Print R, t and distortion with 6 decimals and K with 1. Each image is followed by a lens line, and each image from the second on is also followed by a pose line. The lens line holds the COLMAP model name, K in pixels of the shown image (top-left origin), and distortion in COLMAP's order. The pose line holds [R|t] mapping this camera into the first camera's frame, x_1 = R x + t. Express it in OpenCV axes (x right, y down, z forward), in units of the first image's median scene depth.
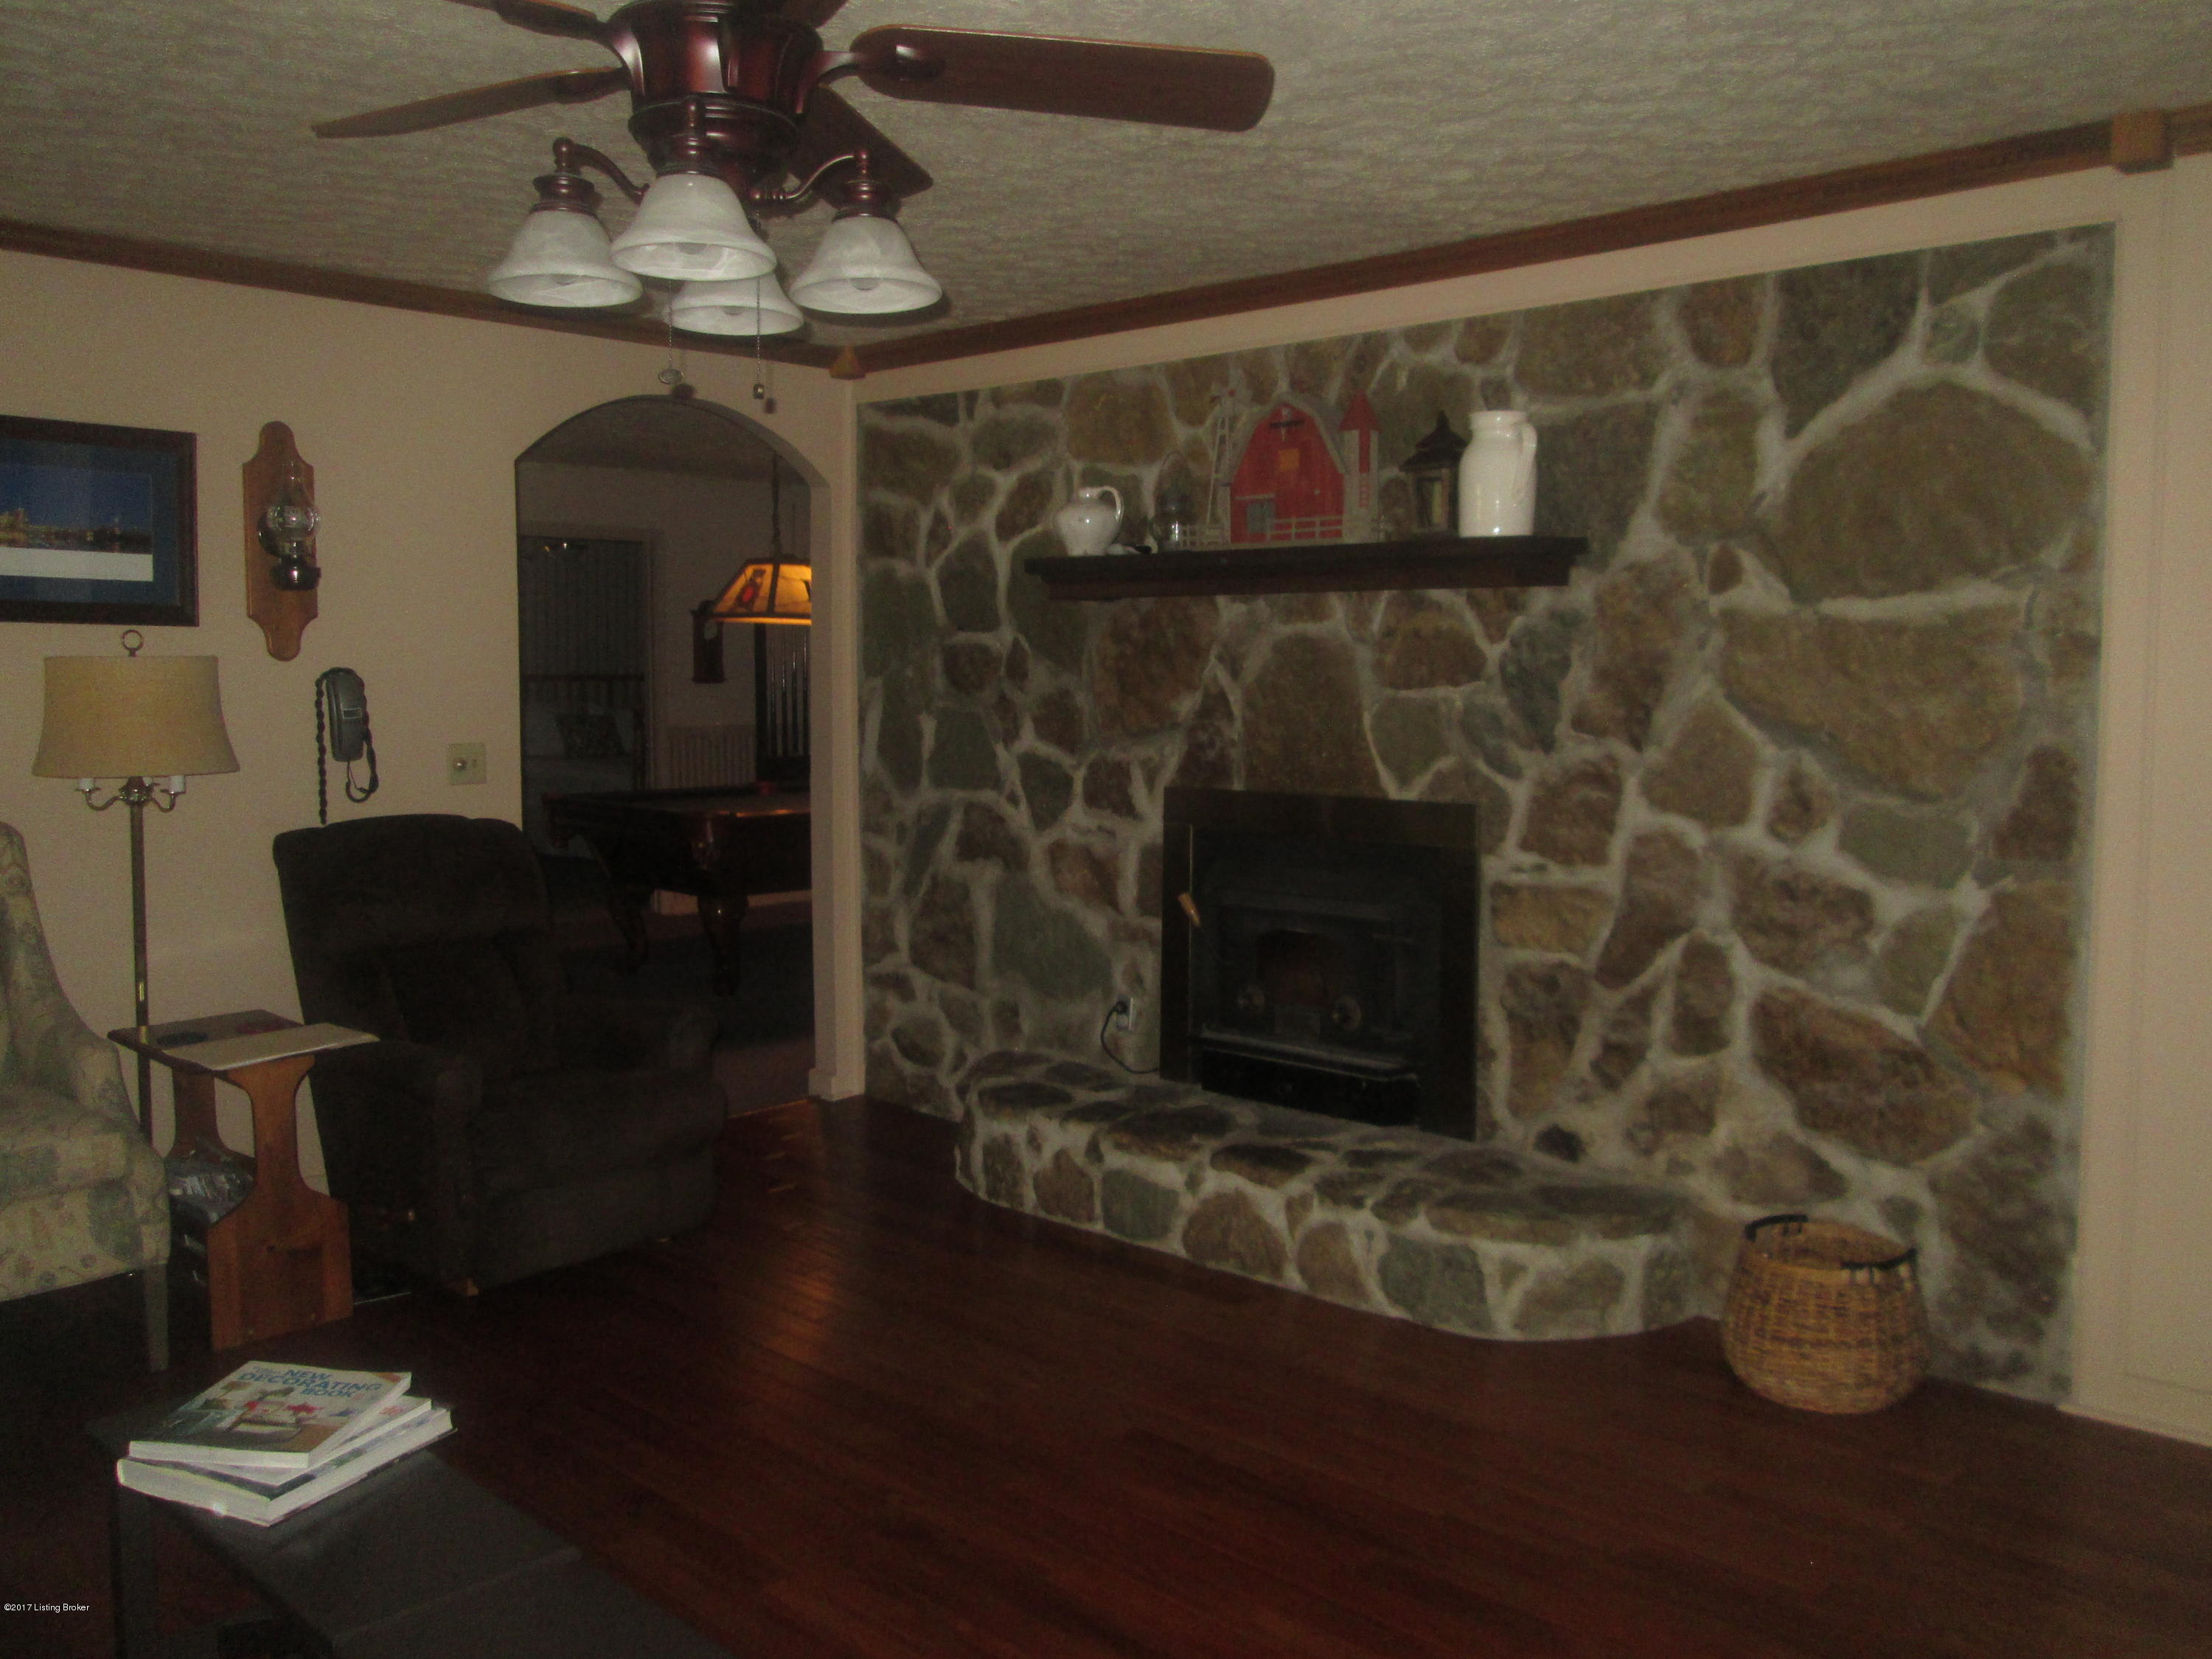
lens RADIAL K [[1944.5, 0, 1104.7], [0, 1944.5, 834.7], [0, 0, 1]] dist [-0.001733, -0.003417]
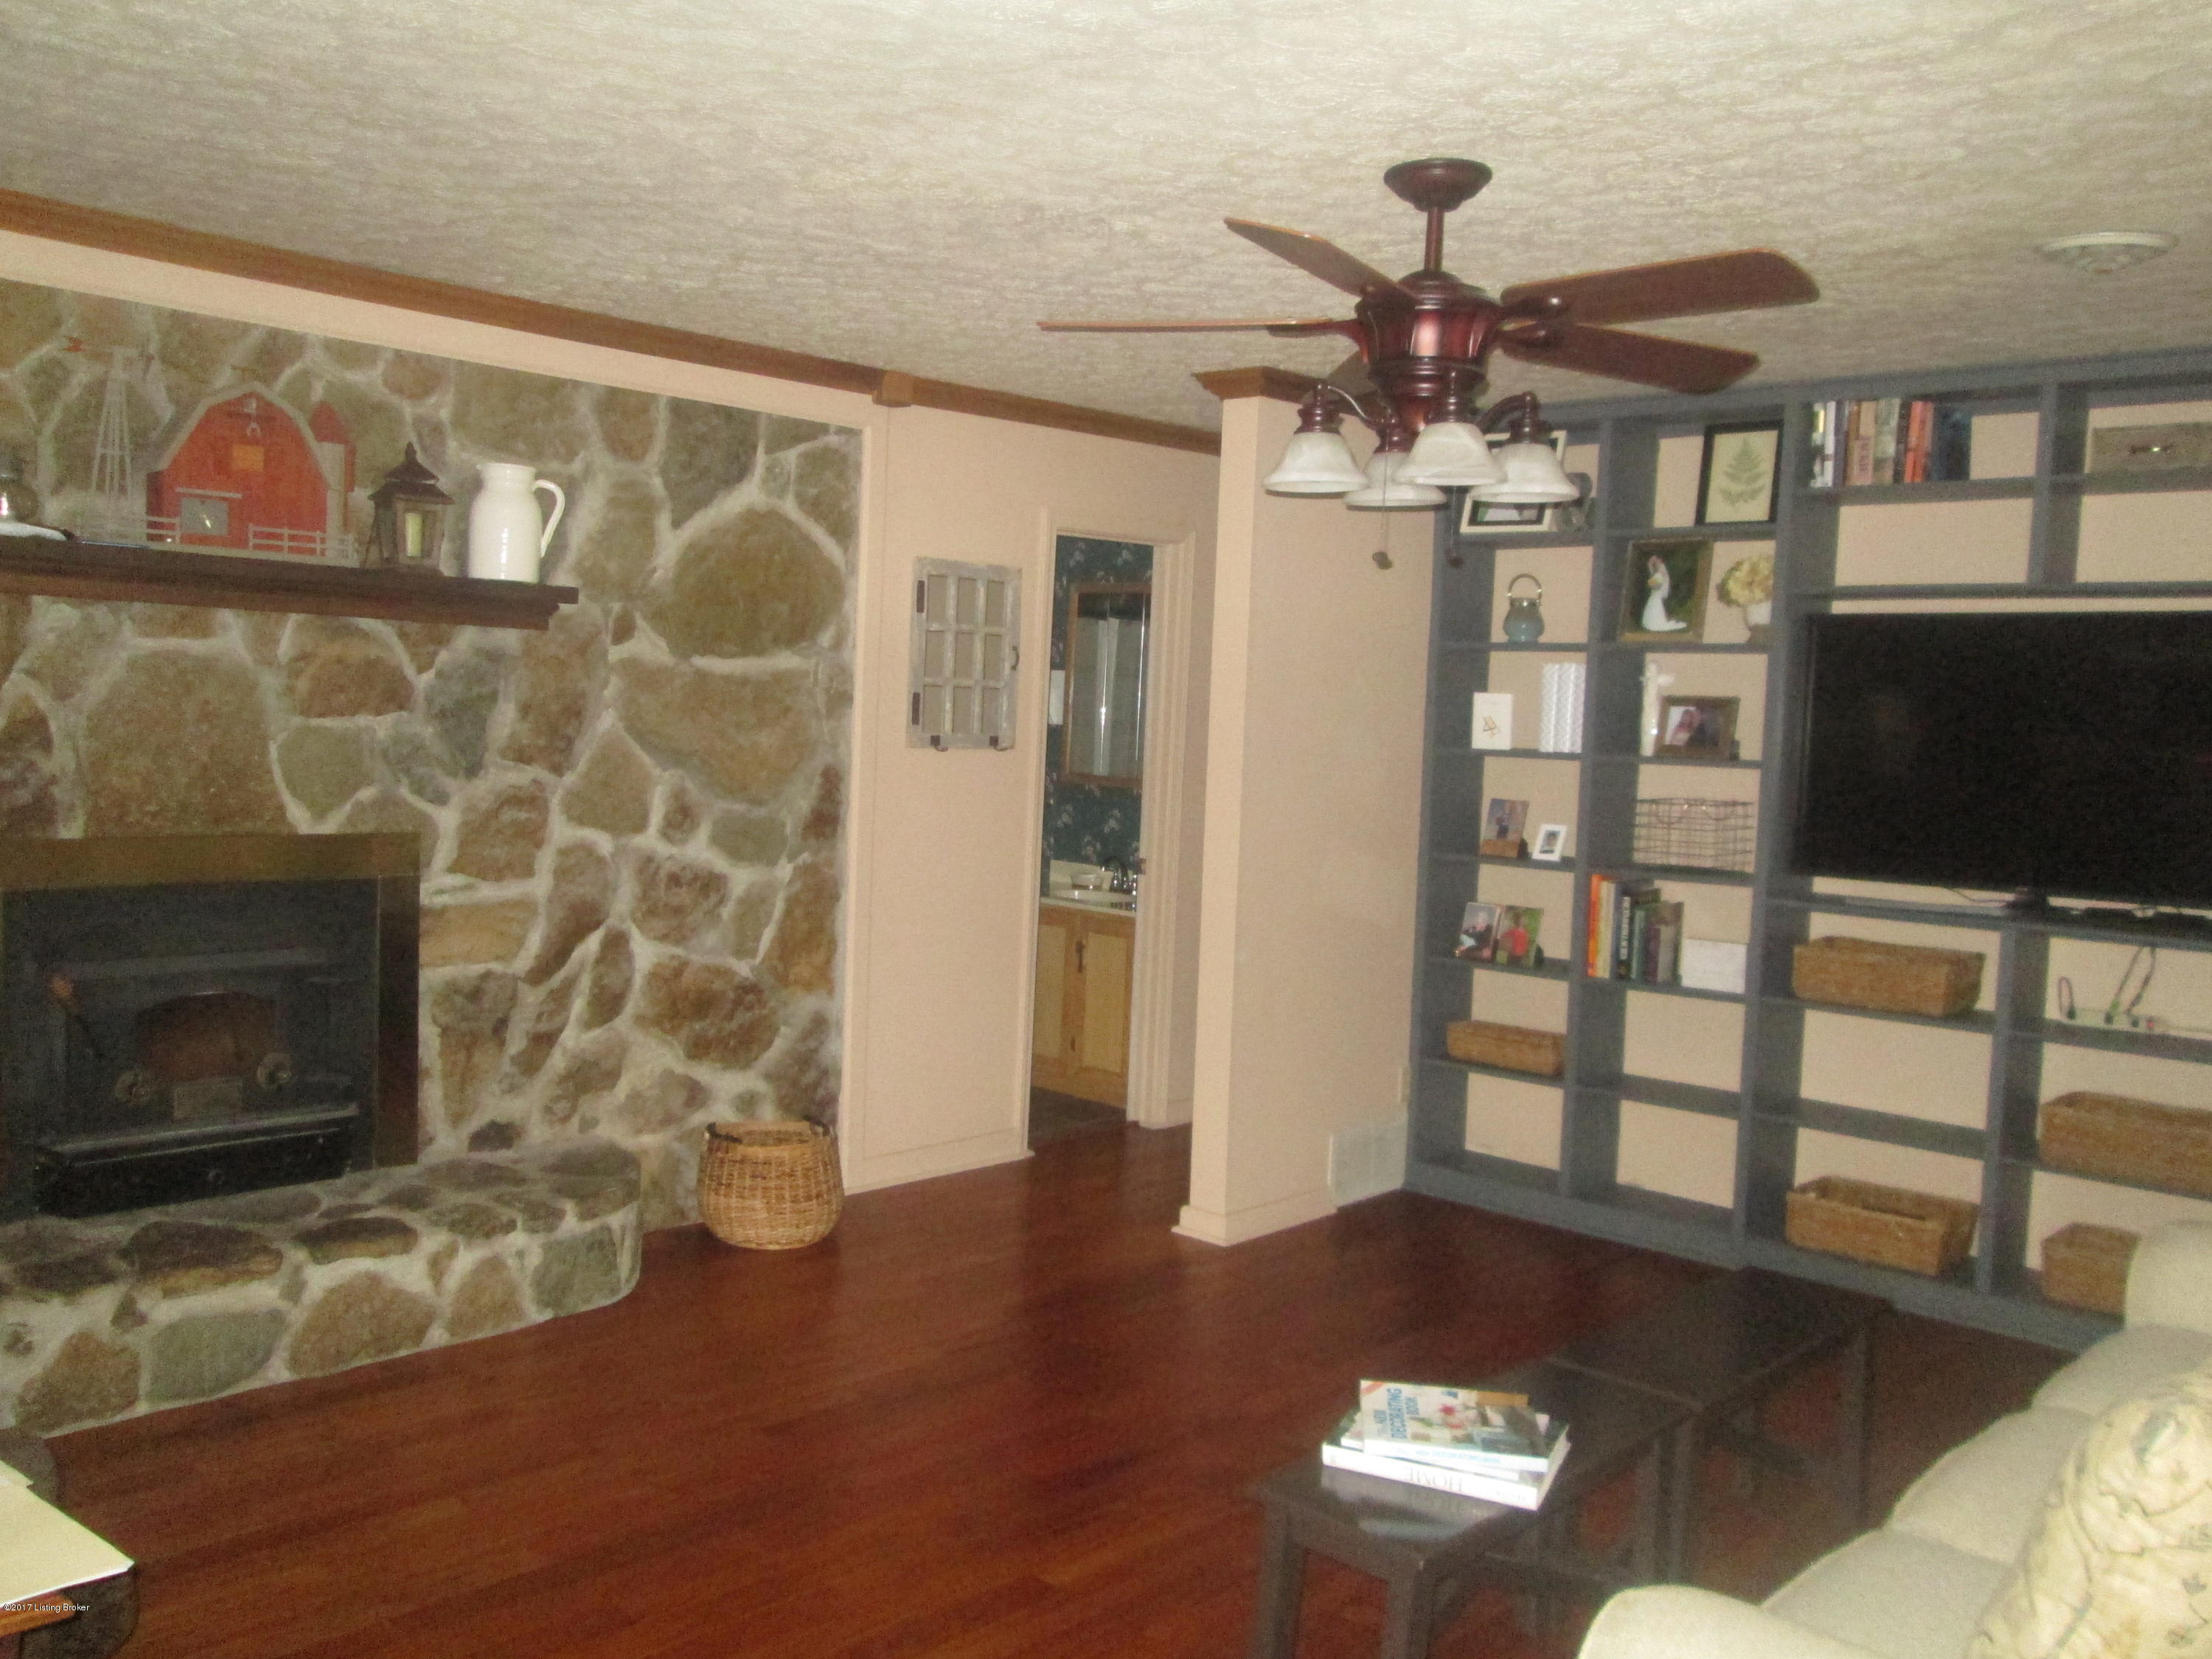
lens RADIAL K [[1935.0, 0, 1105.1], [0, 1935.0, 822.2], [0, 0, 1]] dist [0.000443, 0.139344]
pose [[-0.016918, -0.065674, 0.997698, -0.887011], [0.038019, 0.997077, 0.066278, -0.079869], [-0.999134, 0.039053, -0.014372, 0.699370]]
